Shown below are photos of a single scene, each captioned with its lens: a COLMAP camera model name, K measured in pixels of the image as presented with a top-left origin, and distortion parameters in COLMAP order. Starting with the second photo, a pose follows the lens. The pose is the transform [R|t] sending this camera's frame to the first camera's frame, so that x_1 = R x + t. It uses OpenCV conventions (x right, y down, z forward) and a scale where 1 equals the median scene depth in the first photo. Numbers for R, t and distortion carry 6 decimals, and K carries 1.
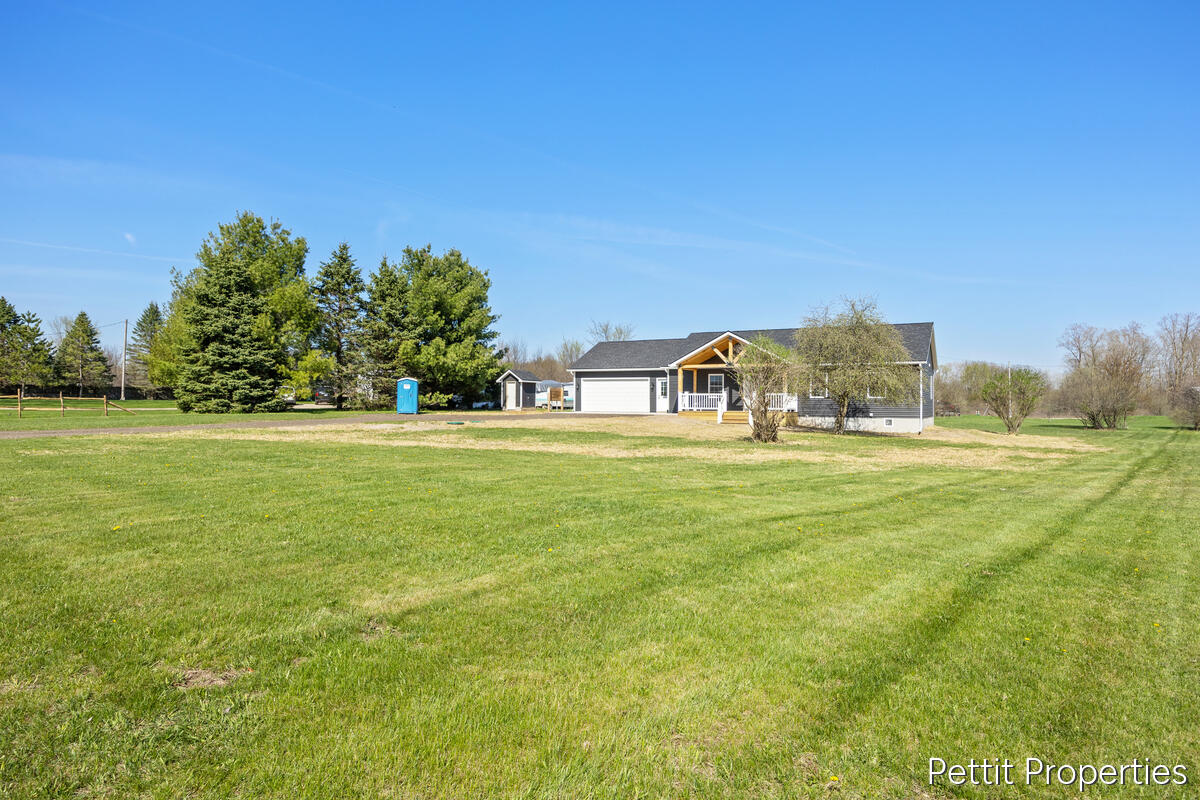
lens RADIAL K [[666.7, 0, 600.4], [0, 666.7, 398.9], [0, 0, 1]] dist [-0.007396, -0.004805]
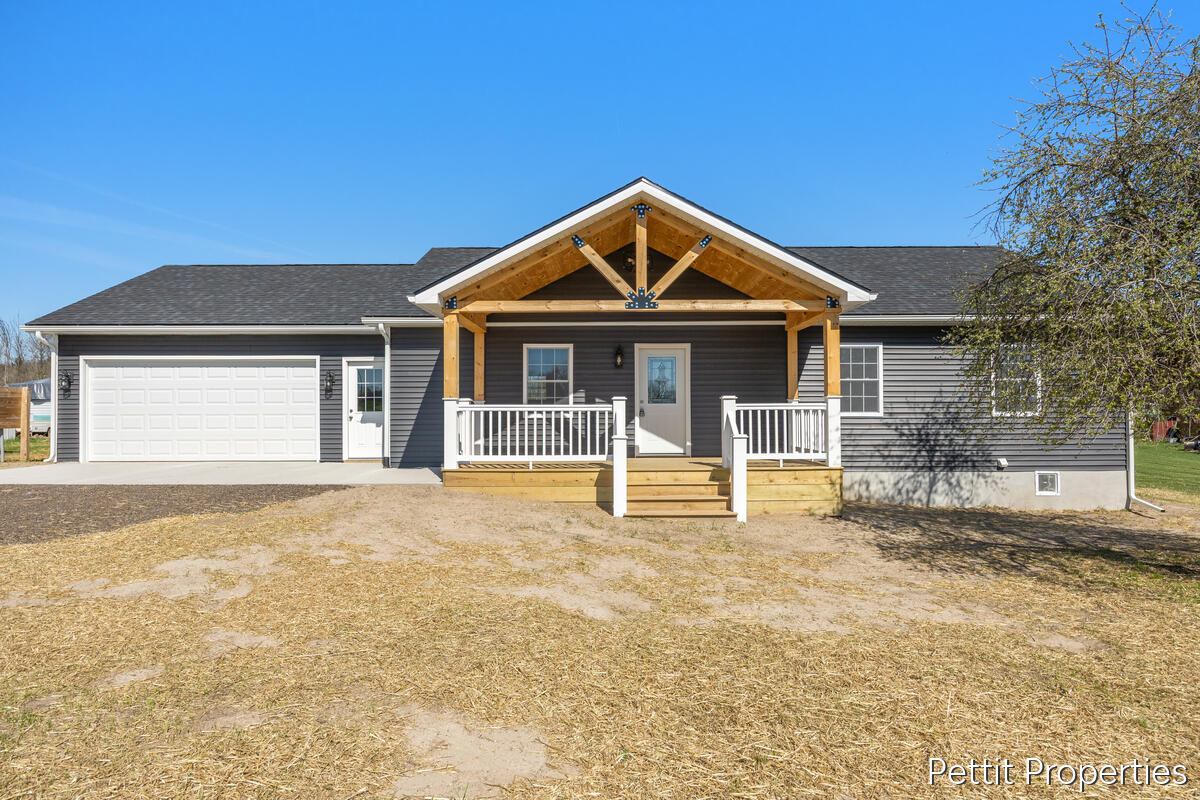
lens RADIAL K [[698.0, 0, 601.9], [0, 698.0, 399.6], [0, 0, 1]] dist [-0.000864, -0.000293]
pose [[0.884198, -0.004072, 0.467094, 0.039008], [0.007836, 0.999951, -0.006115, -0.008304], [-0.467046, 0.009067, 0.884186, 0.692649]]
